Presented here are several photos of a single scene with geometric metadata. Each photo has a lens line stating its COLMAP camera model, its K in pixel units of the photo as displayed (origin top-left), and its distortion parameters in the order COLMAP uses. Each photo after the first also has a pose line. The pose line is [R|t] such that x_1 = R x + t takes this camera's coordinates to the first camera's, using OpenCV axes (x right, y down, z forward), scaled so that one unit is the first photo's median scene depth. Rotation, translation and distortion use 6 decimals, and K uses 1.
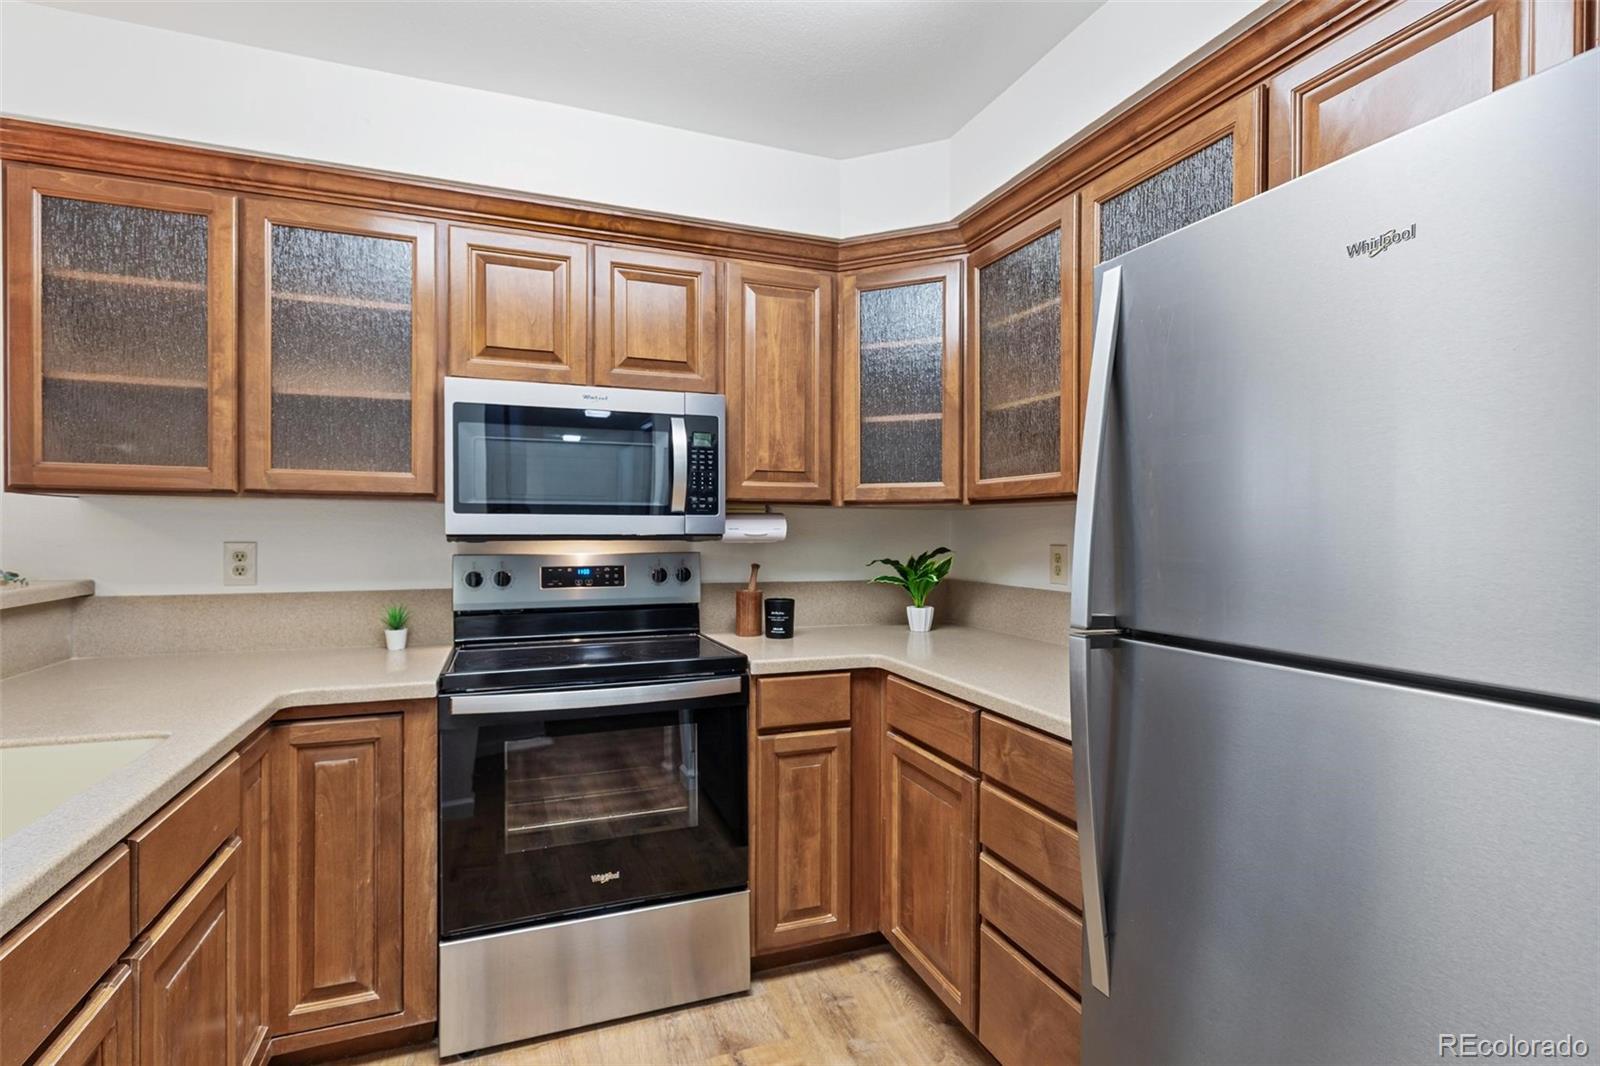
lens RADIAL K [[783.8, 0, 815.3], [0, 783.8, 537.3], [0, 0, 1]] dist [-0.000585, -0.000957]
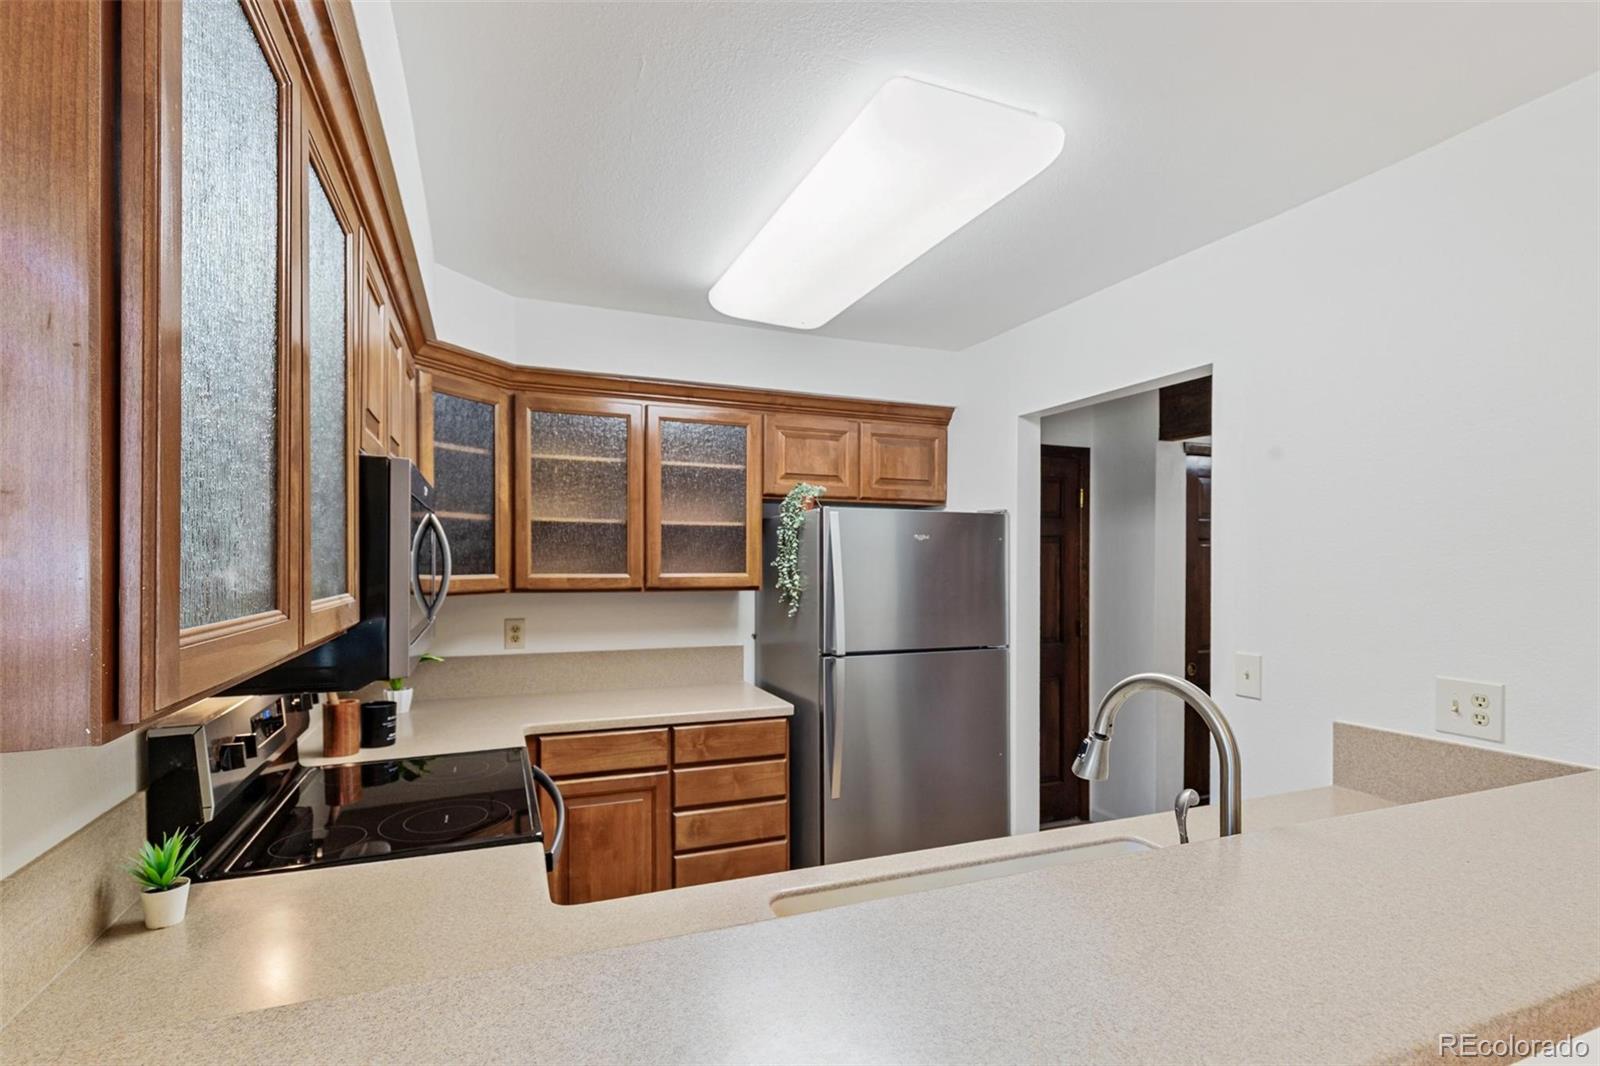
lens RADIAL K [[775.5, 0, 839.4], [0, 775.5, 563.8], [0, 0, 1]] dist [0.000159, -0.000075]
pose [[-0.012423, -0.009275, 0.999880, -1.173026], [0.003419, 0.999951, 0.009318, -0.110106], [-0.999917, 0.003534, -0.012391, 0.561379]]
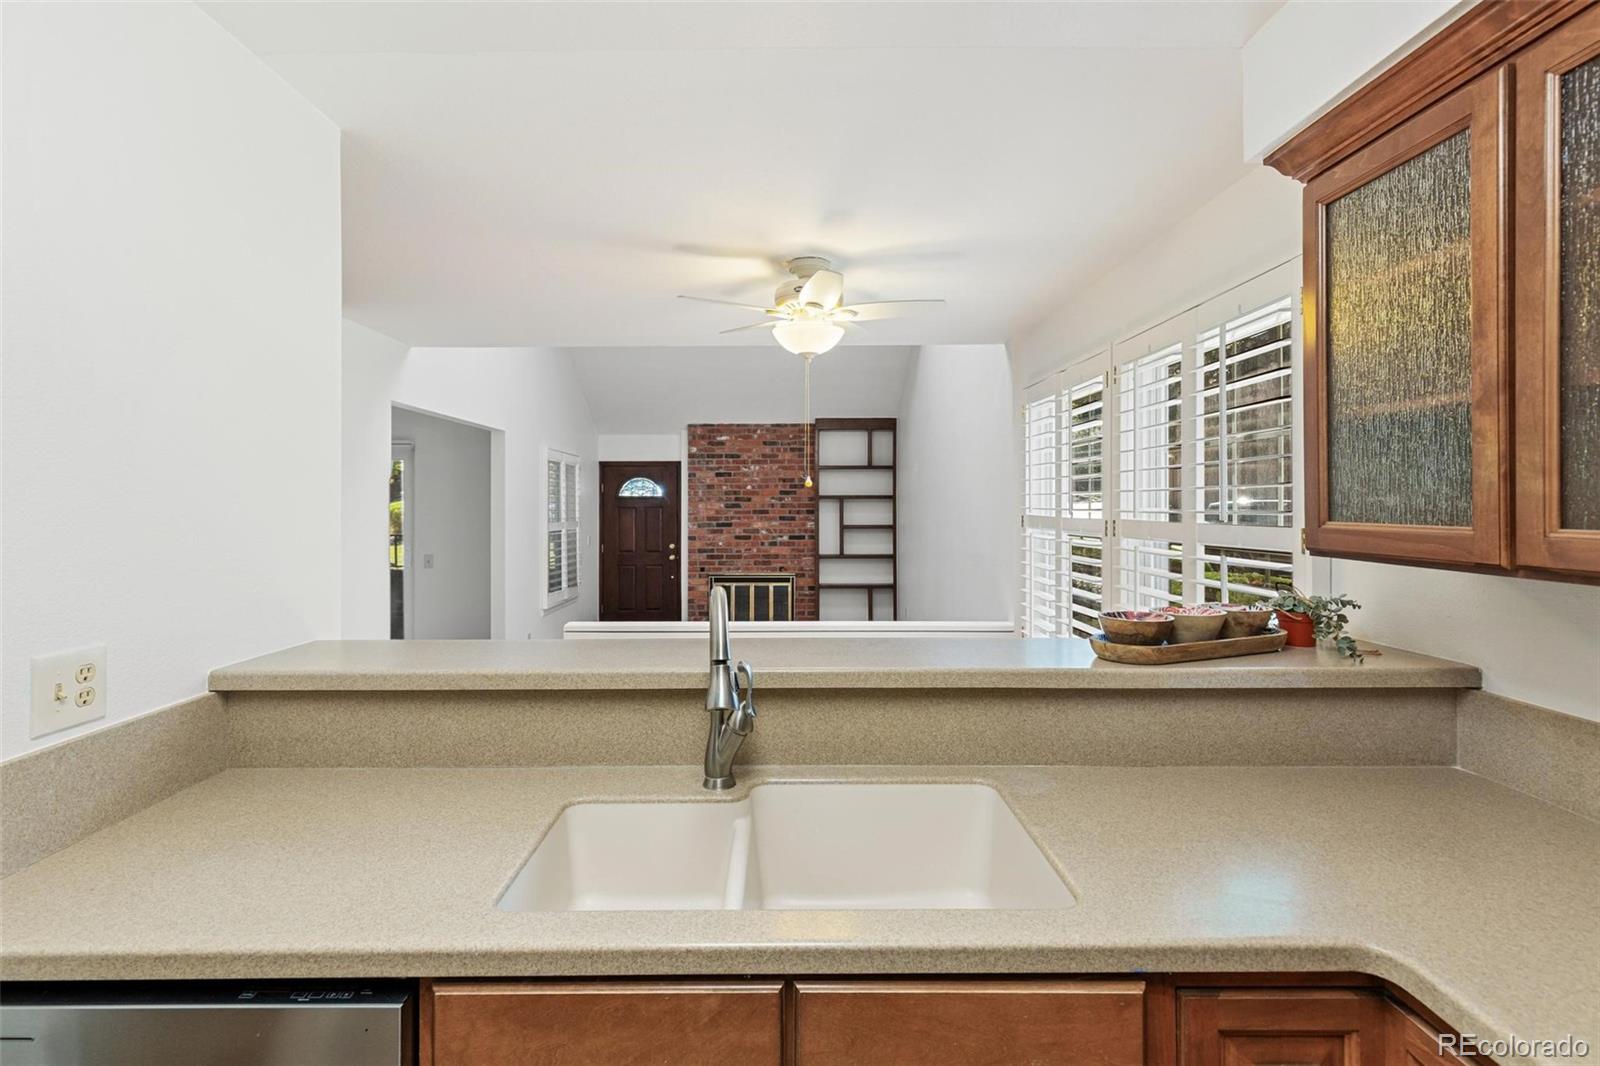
lens RADIAL K [[765.2, 0, 767.2], [0, 765.2, 506.8], [0, 0, 1]] dist [0.005594, 0.000610]
pose [[-0.367349, -0.005974, -0.930064, 0.002246], [-0.005620, 0.999975, -0.004203, -0.089417], [0.930066, 0.003682, -0.367373, 0.628966]]
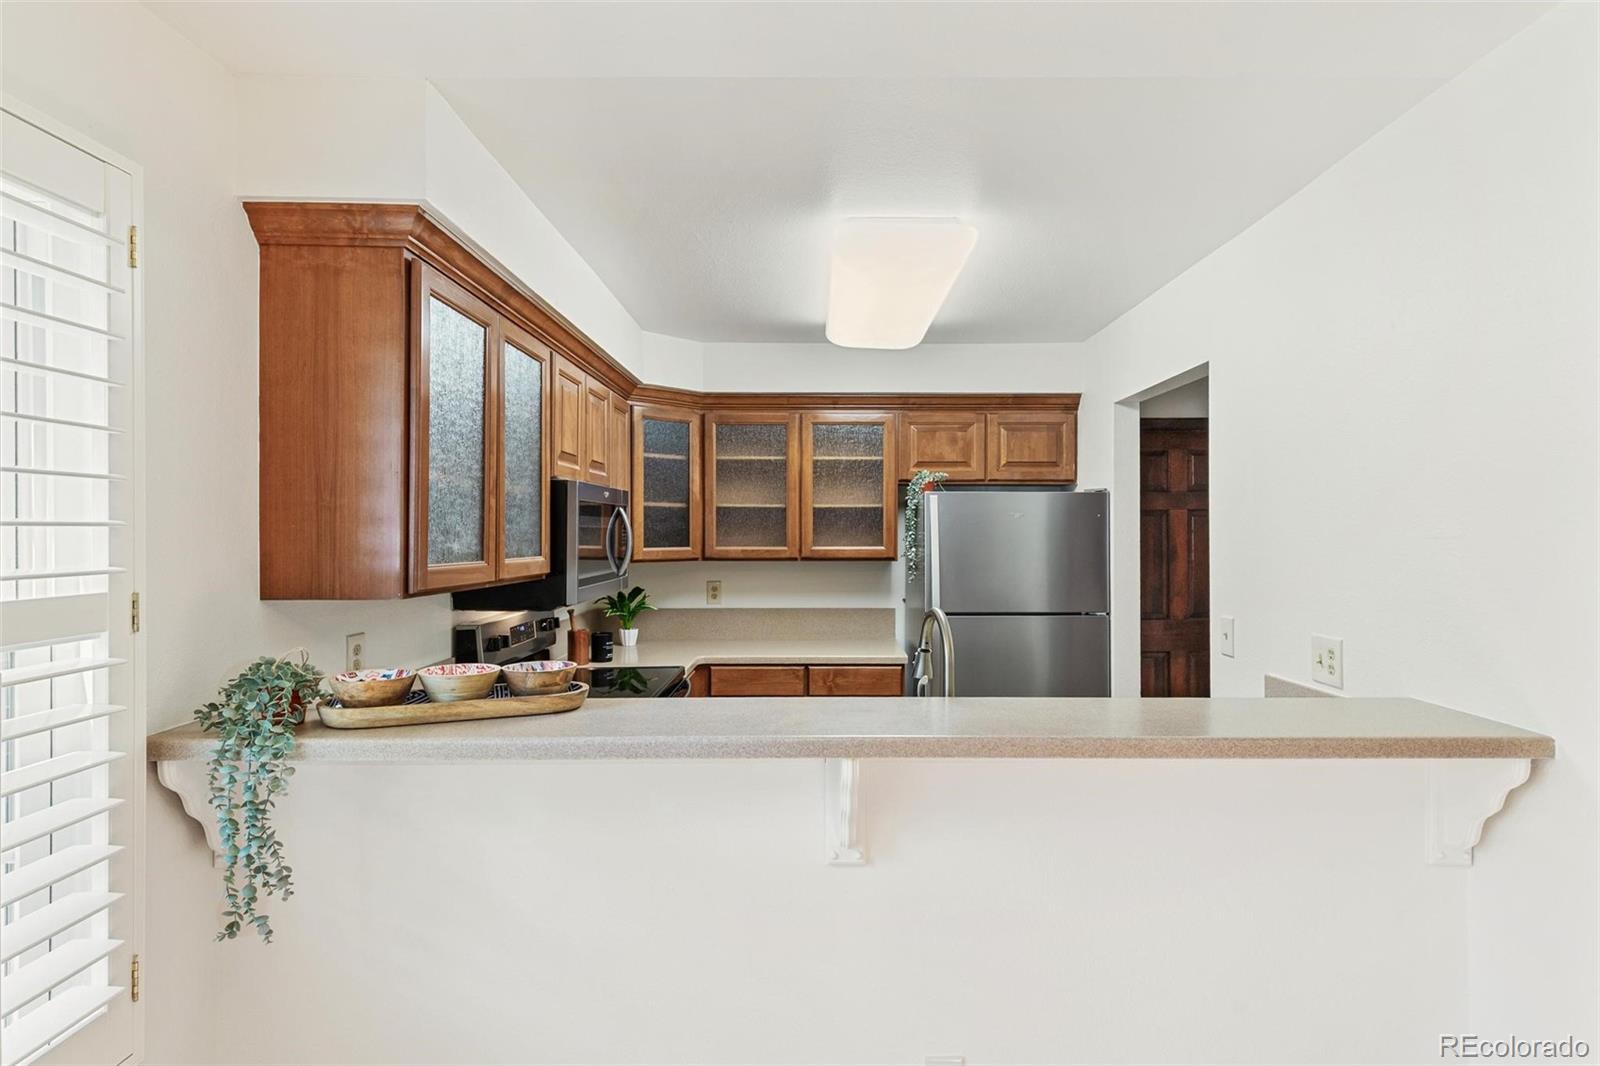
lens RADIAL K [[810.7, 0, 831.5], [0, 810.7, 523.8], [0, 0, 1]] dist [0.015495, 0.000218]
pose [[0.351775, 0.006062, 0.936065, -1.497444], [0.009695, 0.999902, -0.010119, -0.113372], [-0.936034, 0.012635, 0.351682, 0.152003]]
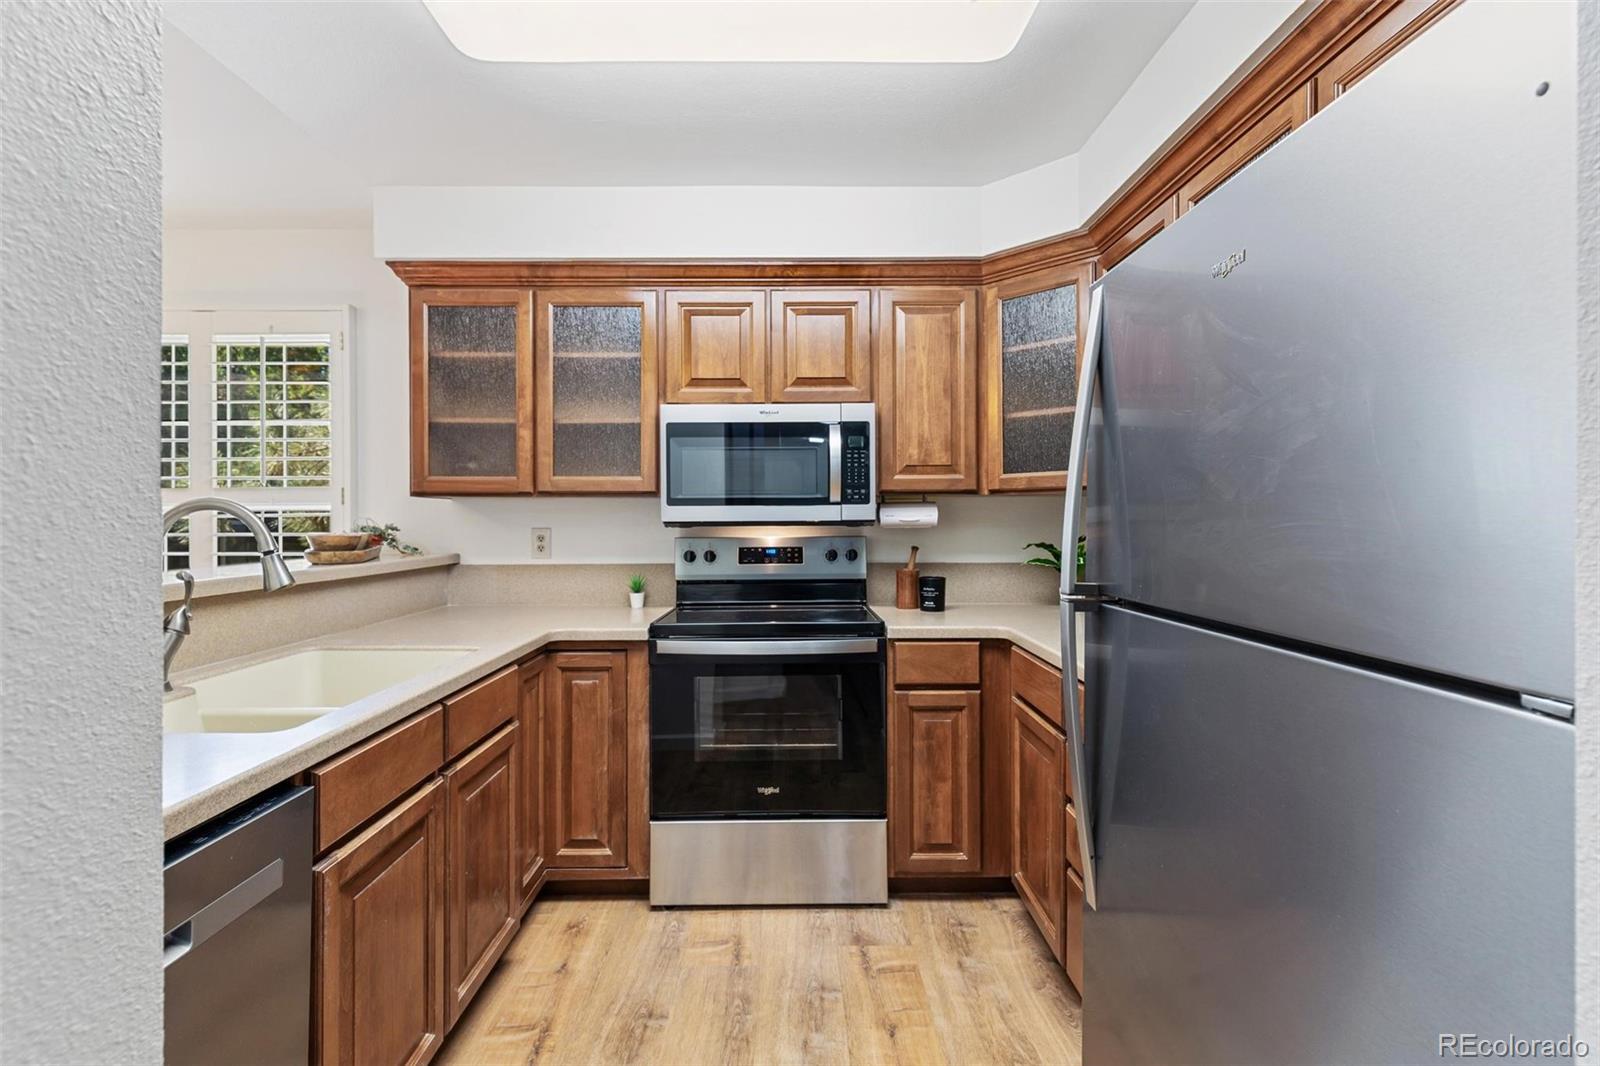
lens RADIAL K [[750.0, 0, 796.2], [0, 750.0, 521.5], [0, 0, 1]] dist [0.000081, -0.000225]
pose [[0.933447, -0.006623, -0.358654, 0.197080], [0.004061, 0.999961, -0.007896, 0.007025], [0.358692, 0.005914, 0.933437, -0.111893]]
